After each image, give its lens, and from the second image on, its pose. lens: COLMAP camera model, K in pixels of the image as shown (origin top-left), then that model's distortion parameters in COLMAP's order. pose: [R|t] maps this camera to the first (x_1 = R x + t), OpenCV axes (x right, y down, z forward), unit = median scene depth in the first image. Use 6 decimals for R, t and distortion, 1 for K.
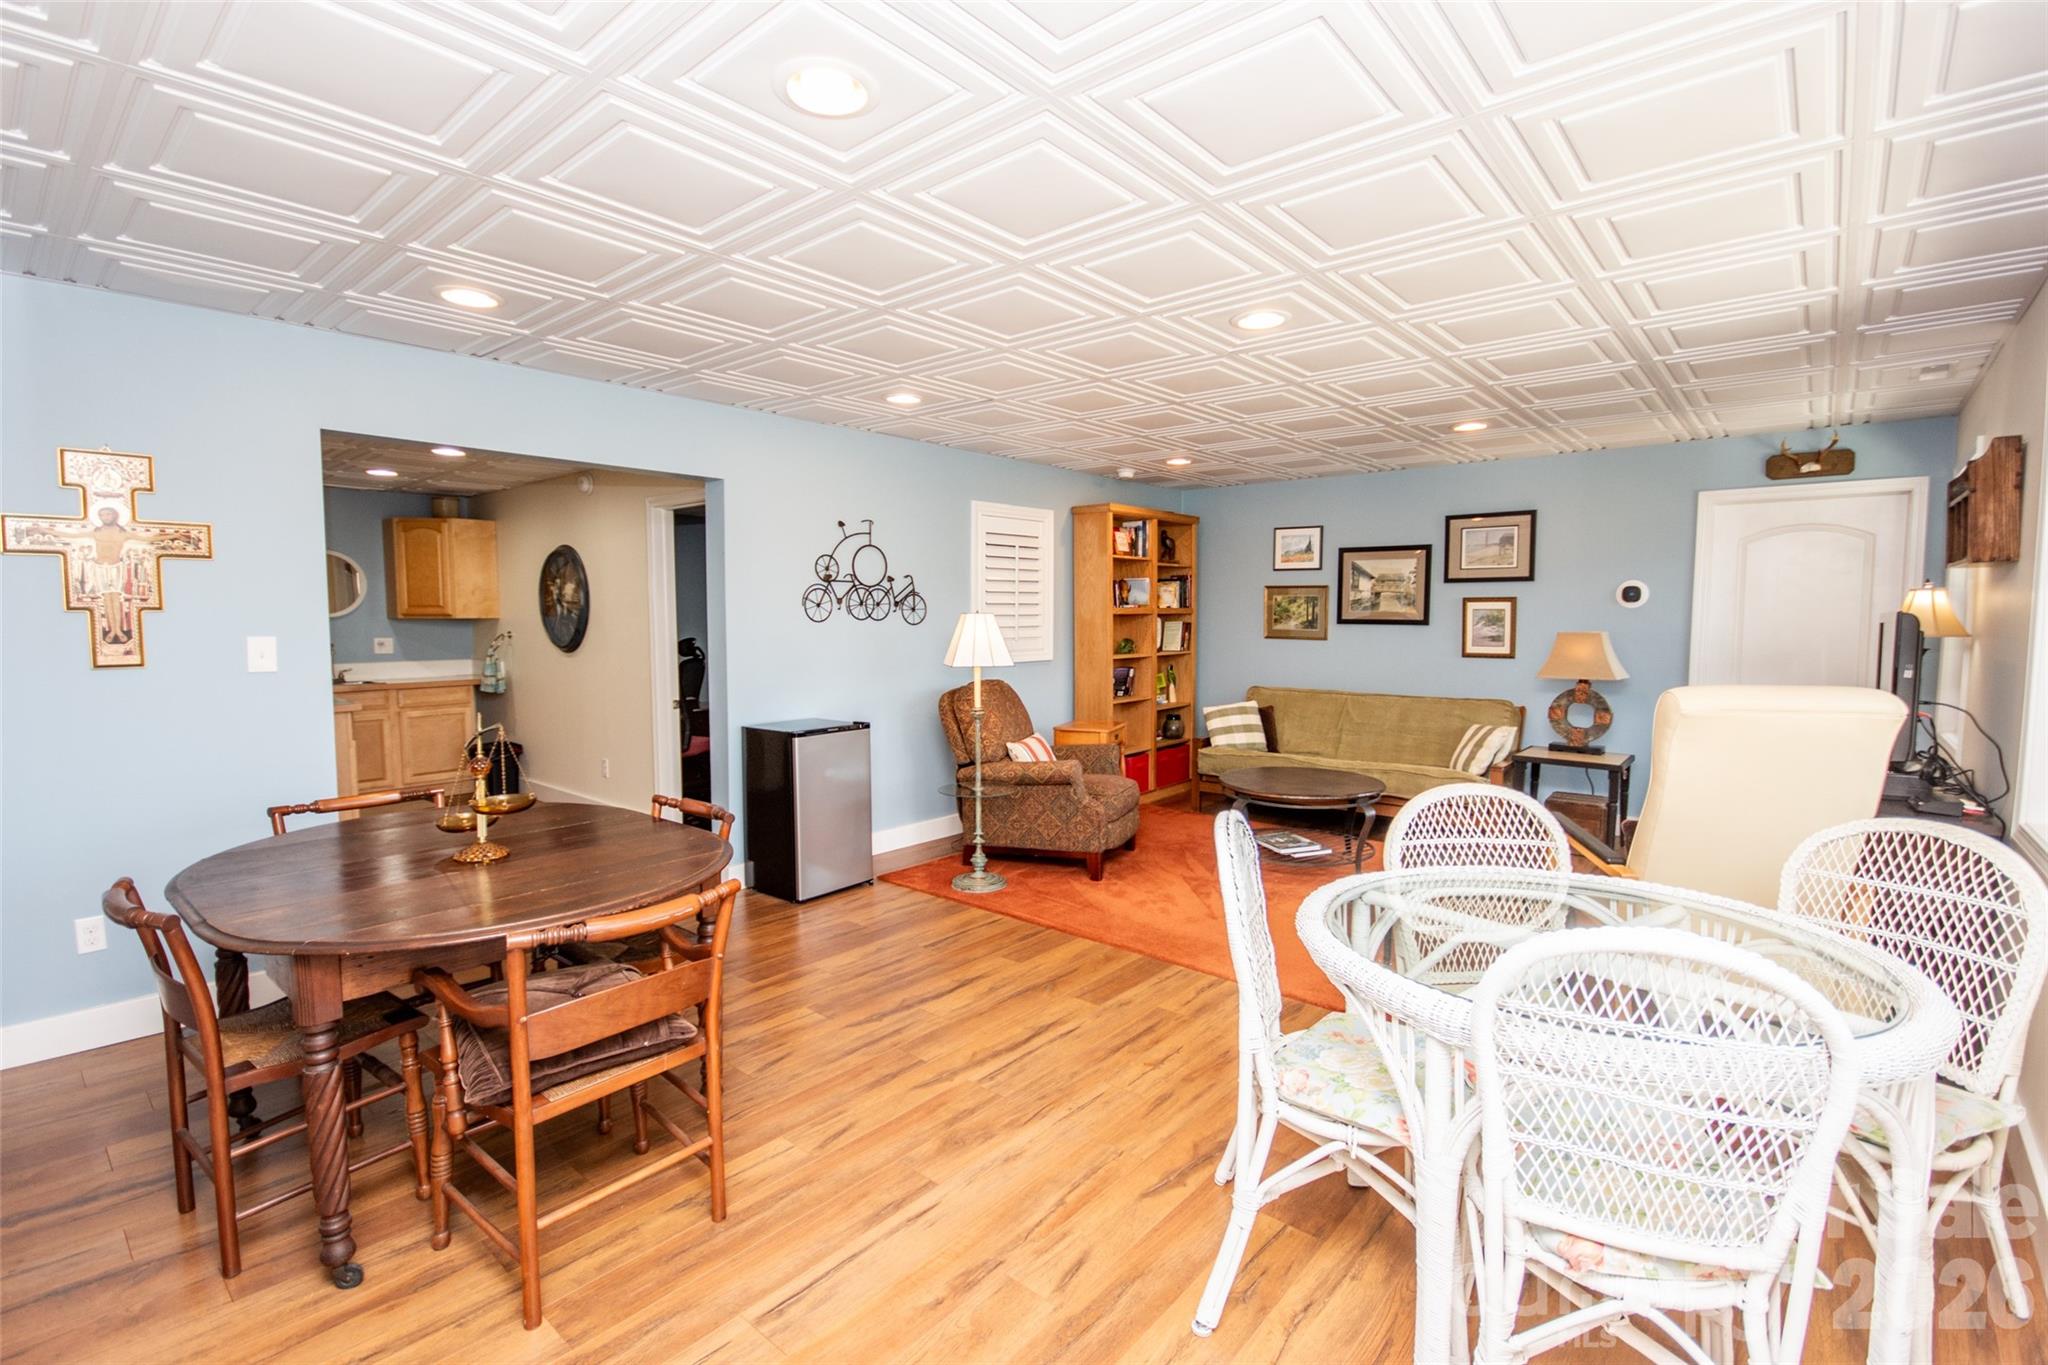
lens RADIAL K [[916.8, 0, 1055.4], [0, 916.8, 684.7], [0, 0, 1]] dist [-0.000276, 0.009660]
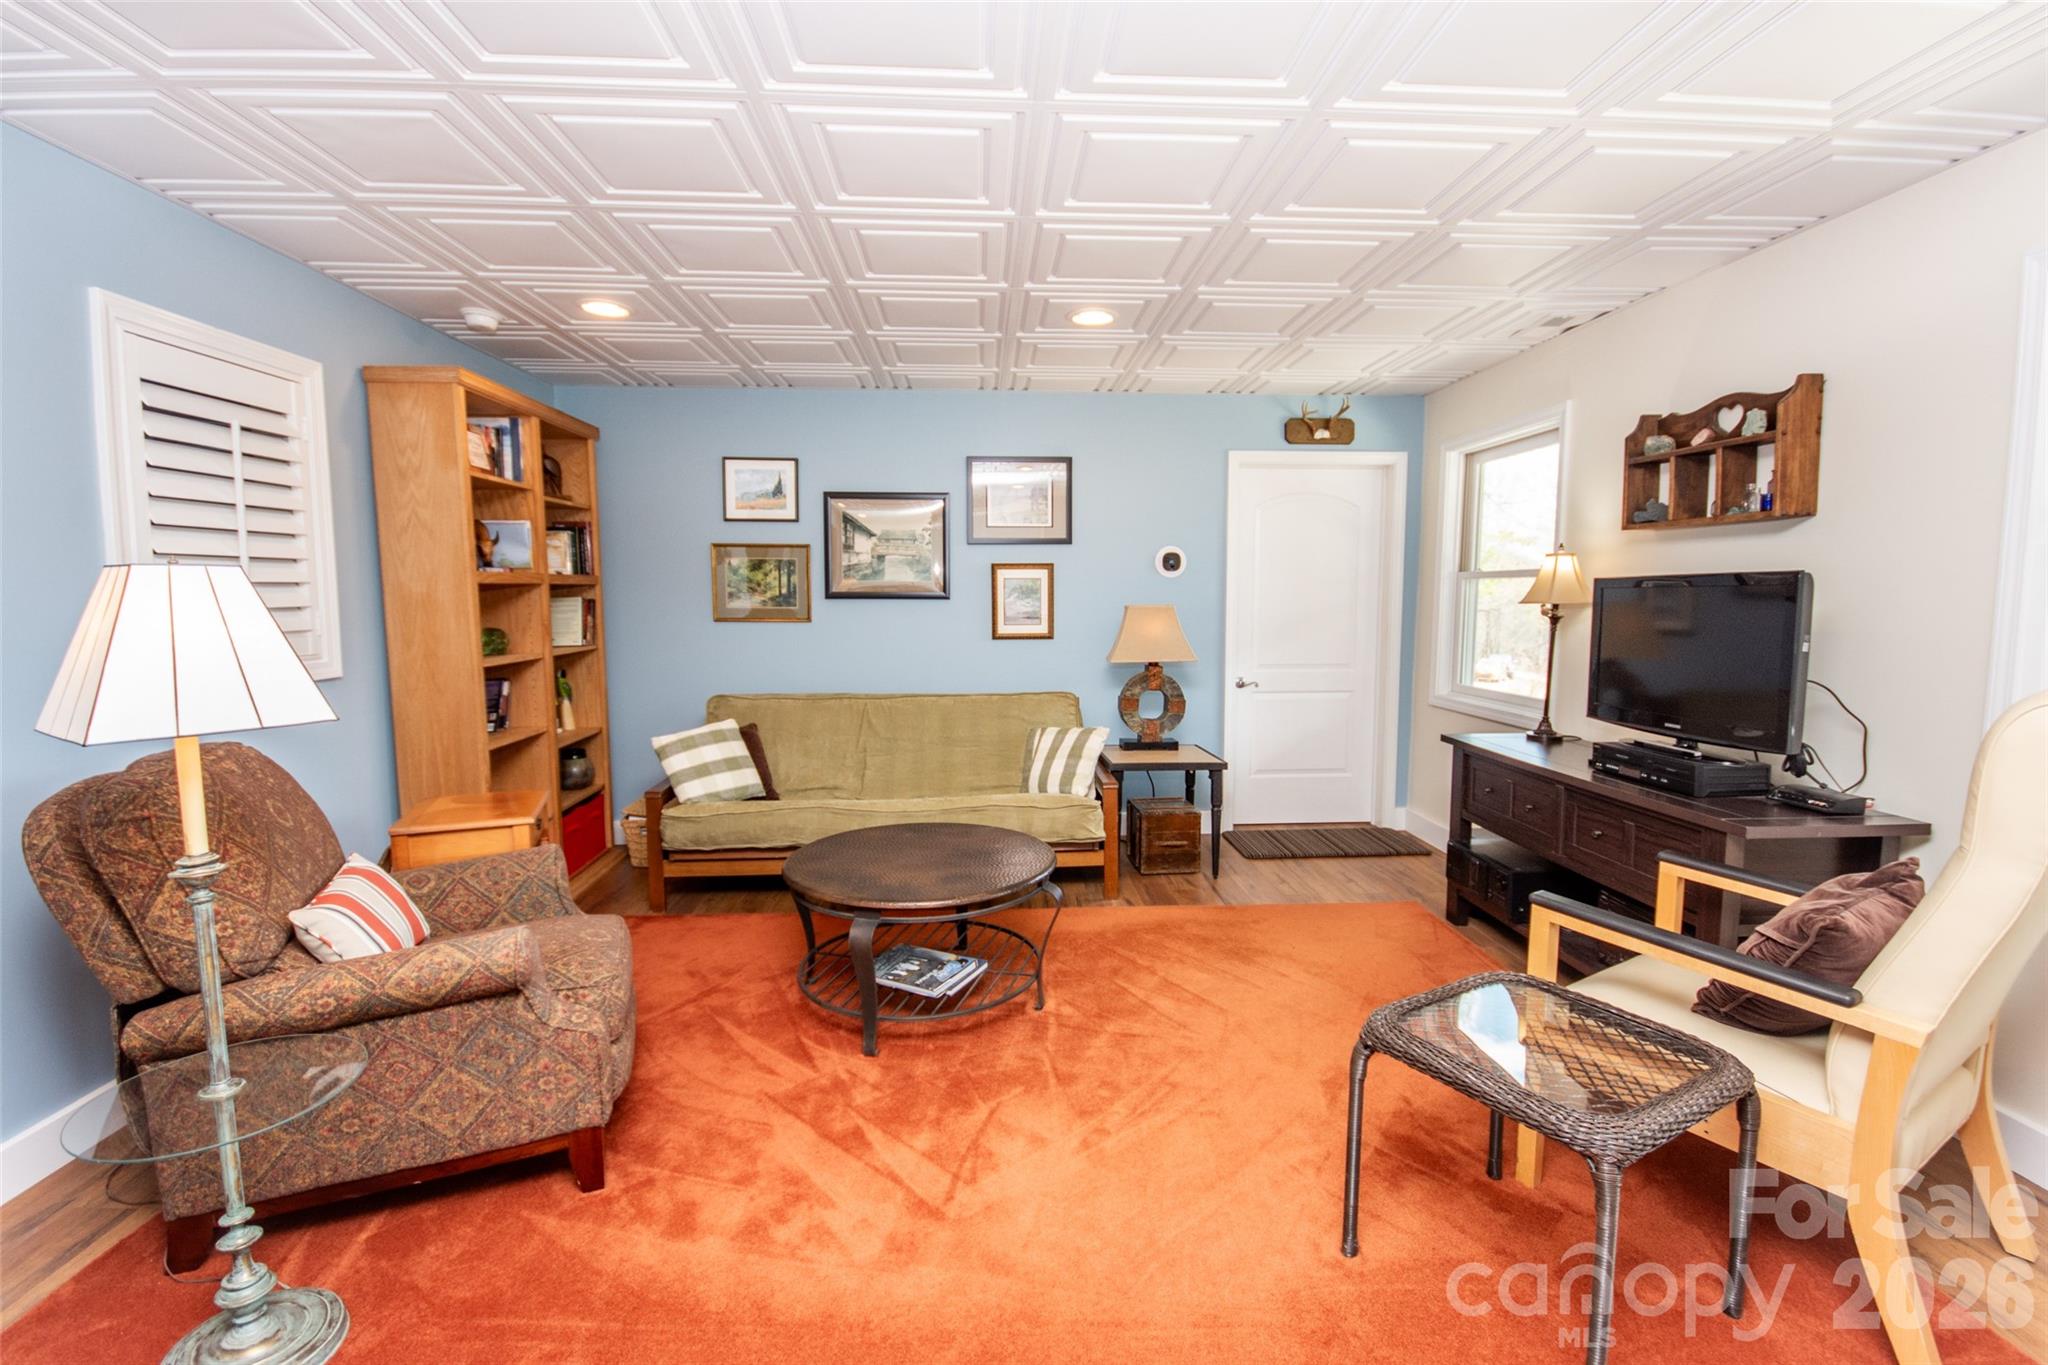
lens RADIAL K [[900.8, 0, 1032.5], [0, 900.8, 681.3], [0, 0, 1]] dist [0.001748, -0.009104]
pose [[0.735137, -0.069076, 0.674390, -0.056019], [0.054727, 0.997595, 0.042524, -0.025310], [-0.675706, 0.005646, 0.737149, 0.405209]]
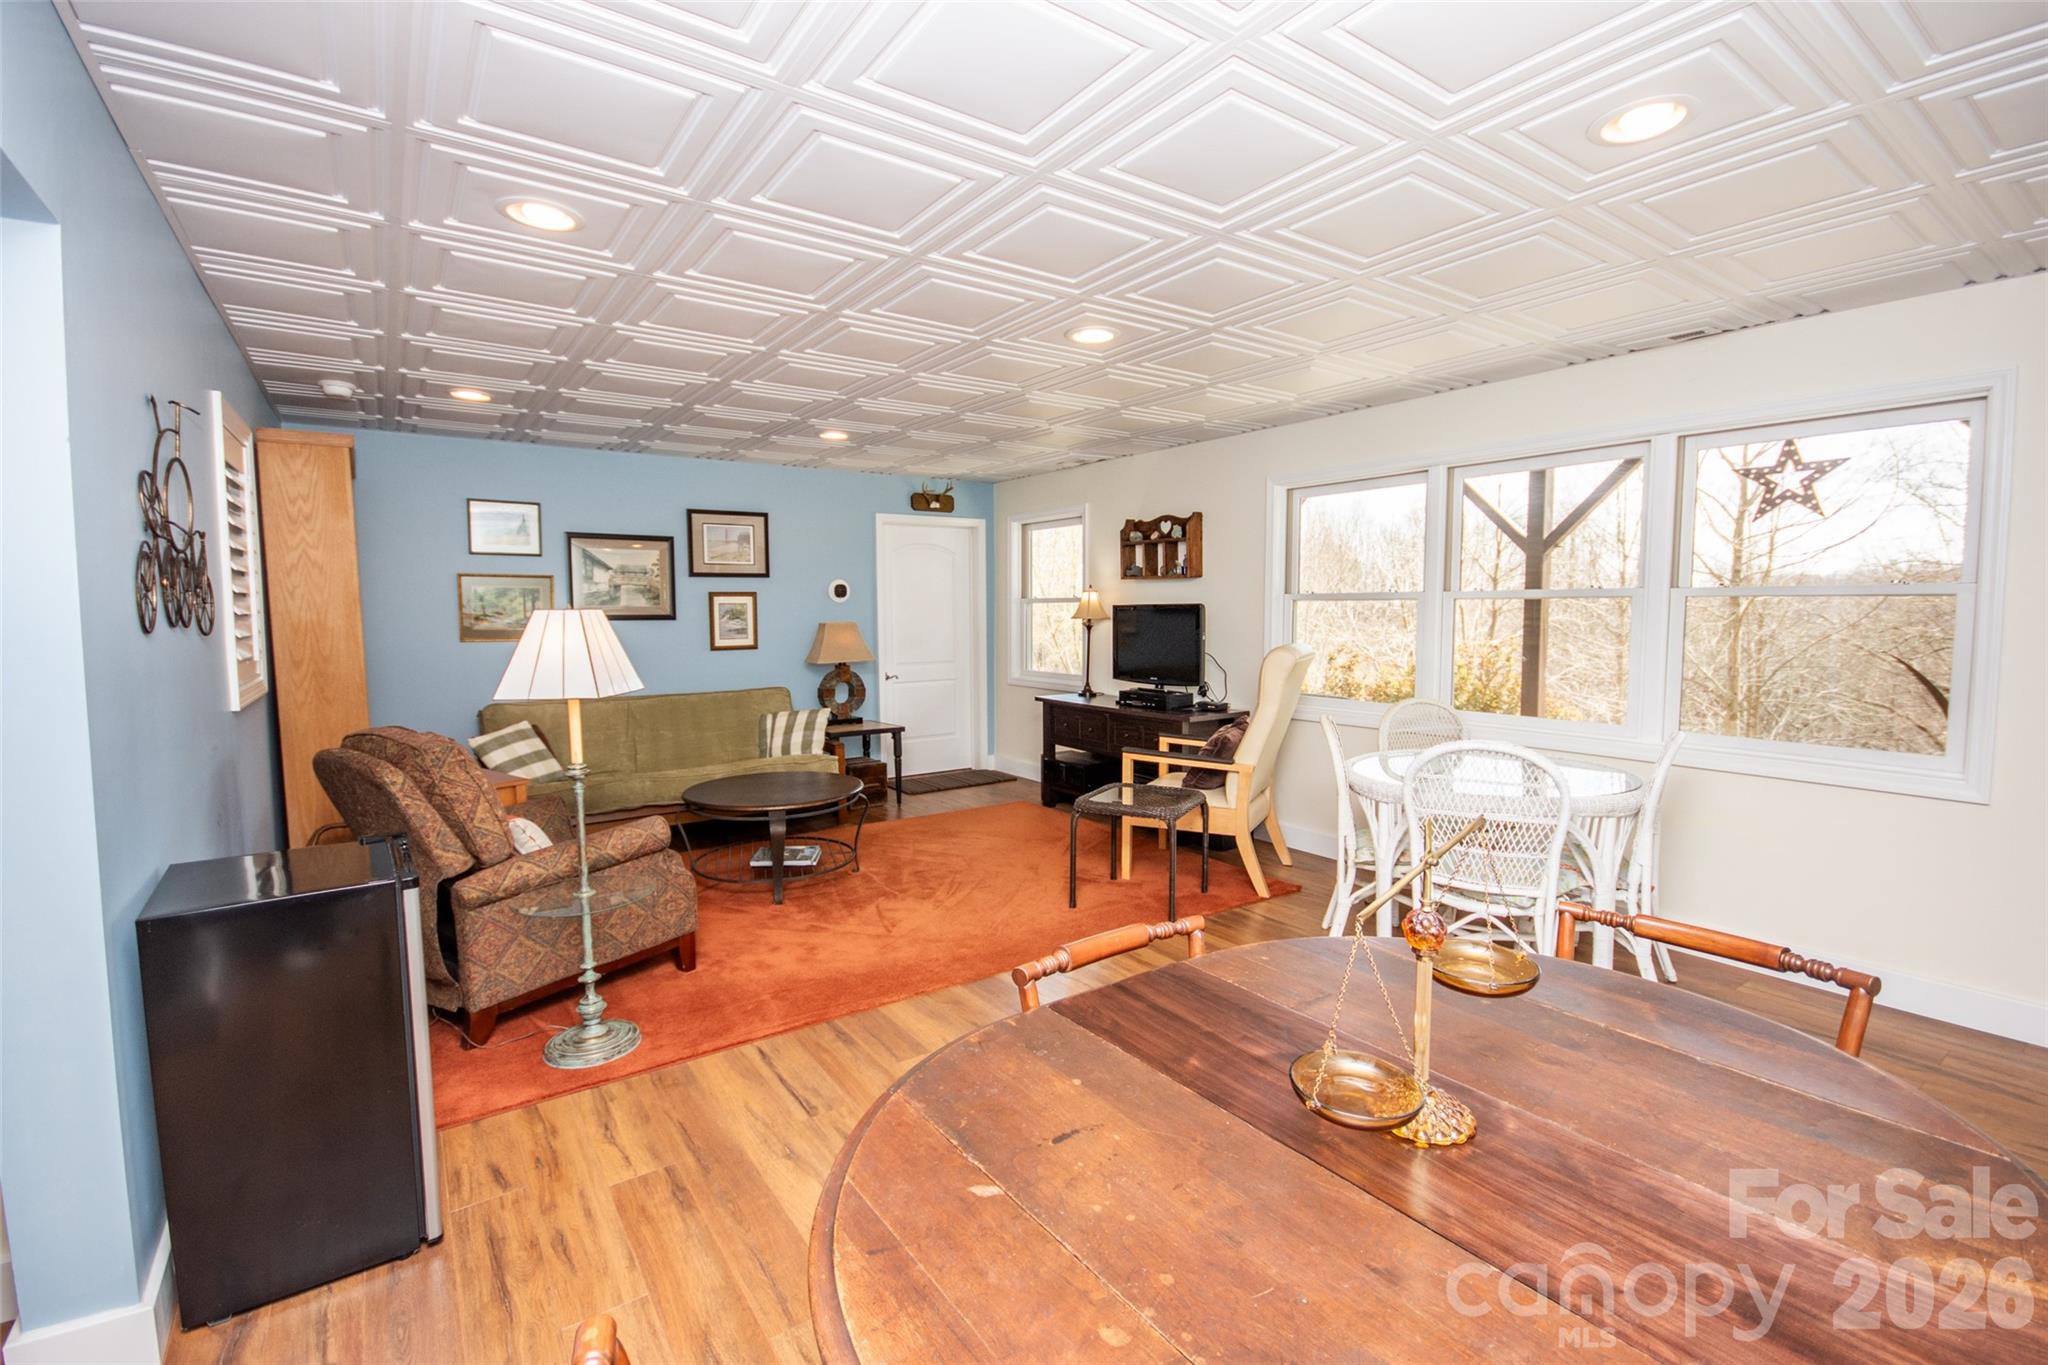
lens RADIAL K [[901.8, 0, 1024.0], [0, 901.8, 682.5], [0, 0, 1]] dist [0.021729, -0.017639]
pose [[0.275252, -0.085796, 0.957536, -0.419075], [0.080710, 0.994556, 0.065912, -0.033082], [-0.957978, 0.059140, 0.280678, 0.389910]]
